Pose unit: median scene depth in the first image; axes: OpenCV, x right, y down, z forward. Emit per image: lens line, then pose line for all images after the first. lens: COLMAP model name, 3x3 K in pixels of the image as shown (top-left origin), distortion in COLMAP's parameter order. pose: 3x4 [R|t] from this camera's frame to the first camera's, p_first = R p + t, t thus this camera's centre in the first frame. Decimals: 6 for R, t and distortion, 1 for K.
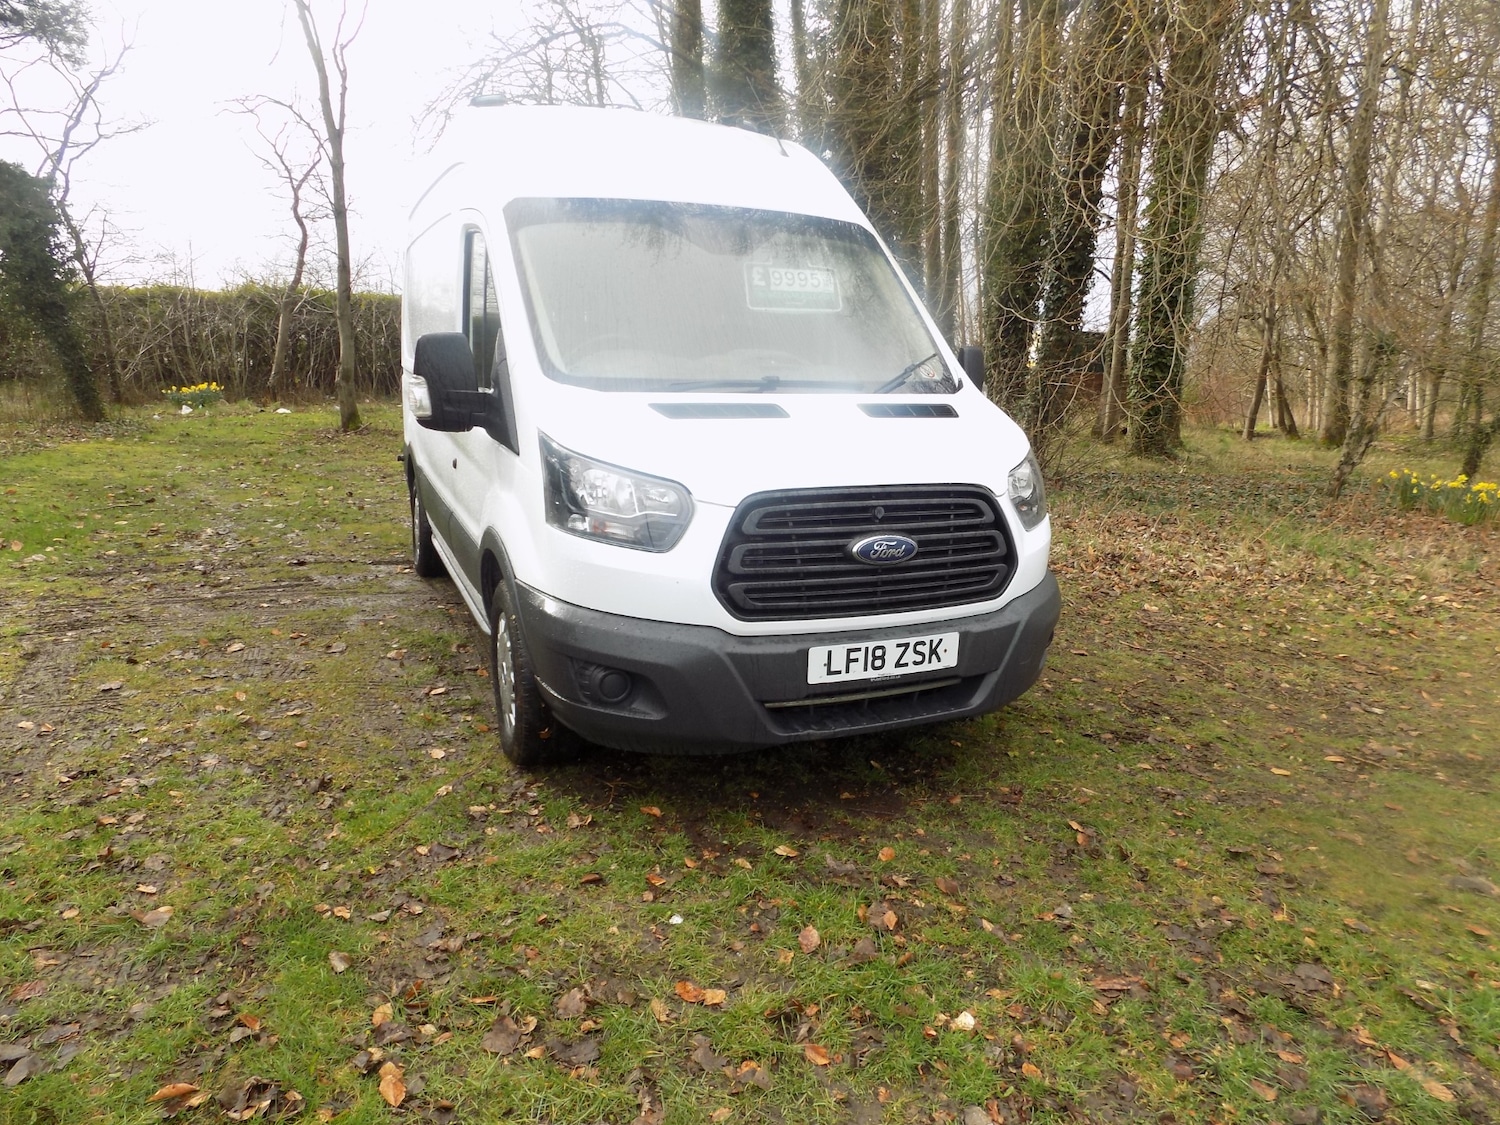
lens RADIAL K [[1014.4, 0, 750.0], [0, 1014.4, 562.5], [0, 0, 1]] dist [-0.077483, 0.080787]
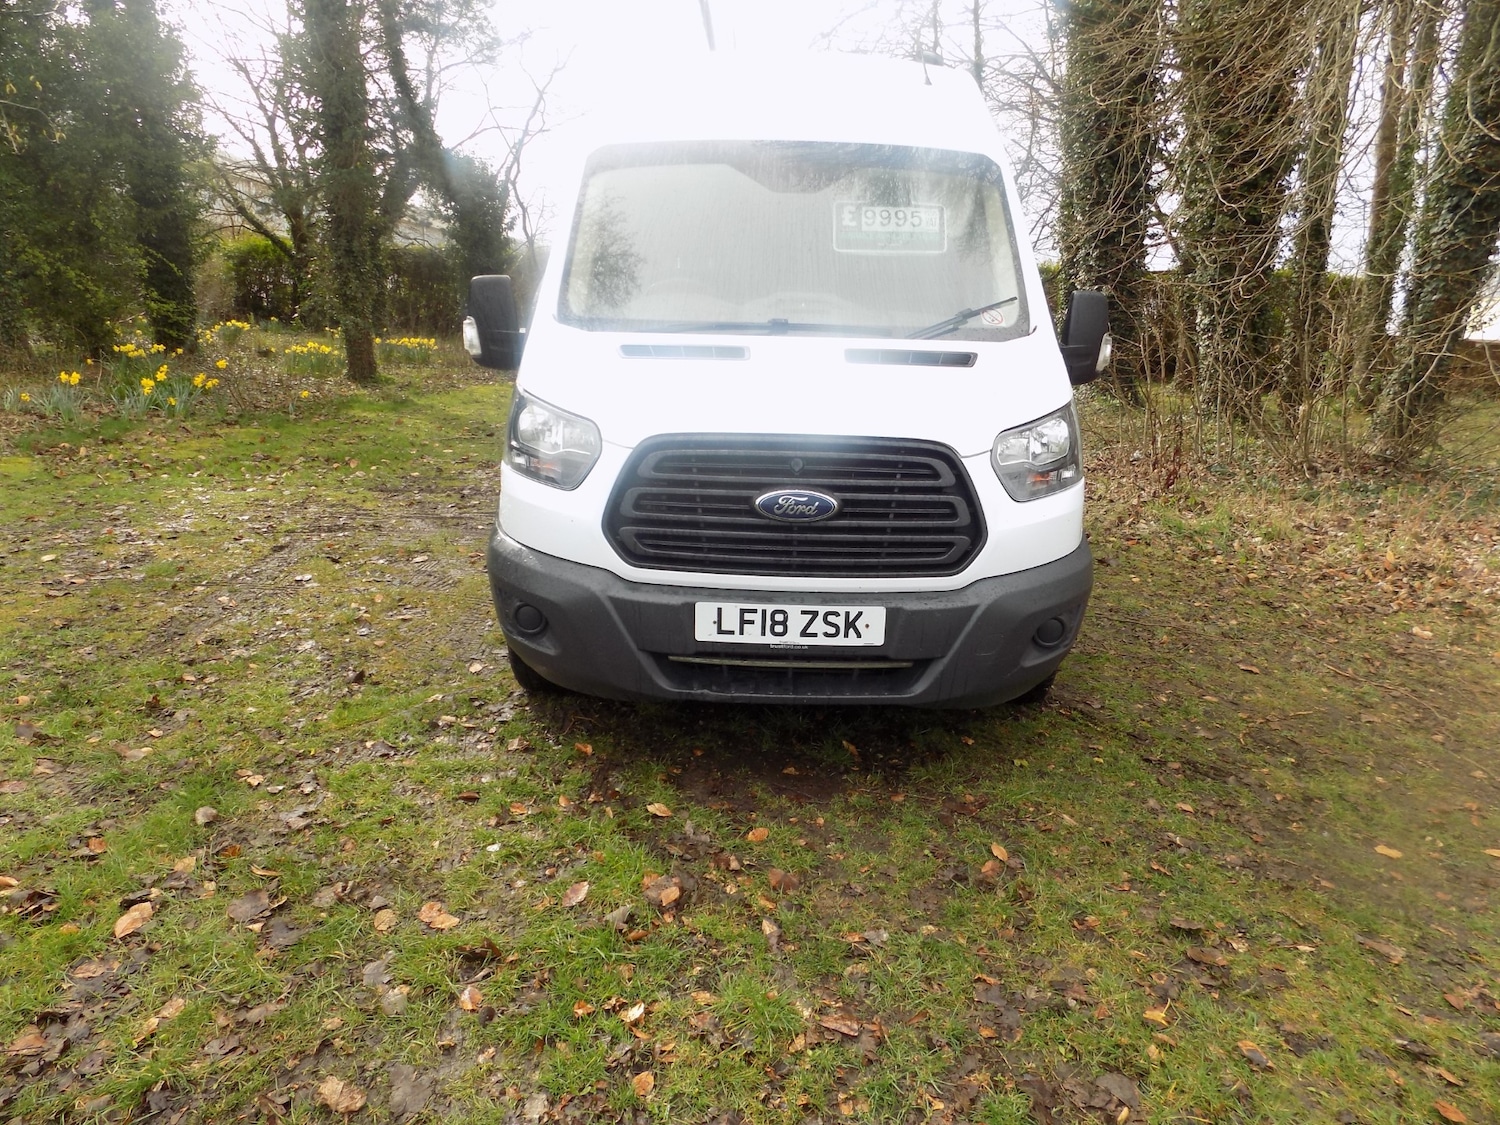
lens RADIAL K [[1013.8, 0, 750.0], [0, 1013.8, 562.5], [0, 0, 1]] dist [-0.065642, 0.072193]
pose [[0.913813, 0.098715, -0.393957, 0.458442], [-0.086905, 0.995071, 0.047757, -0.001717], [0.396729, -0.009404, 0.917887, 0.149361]]
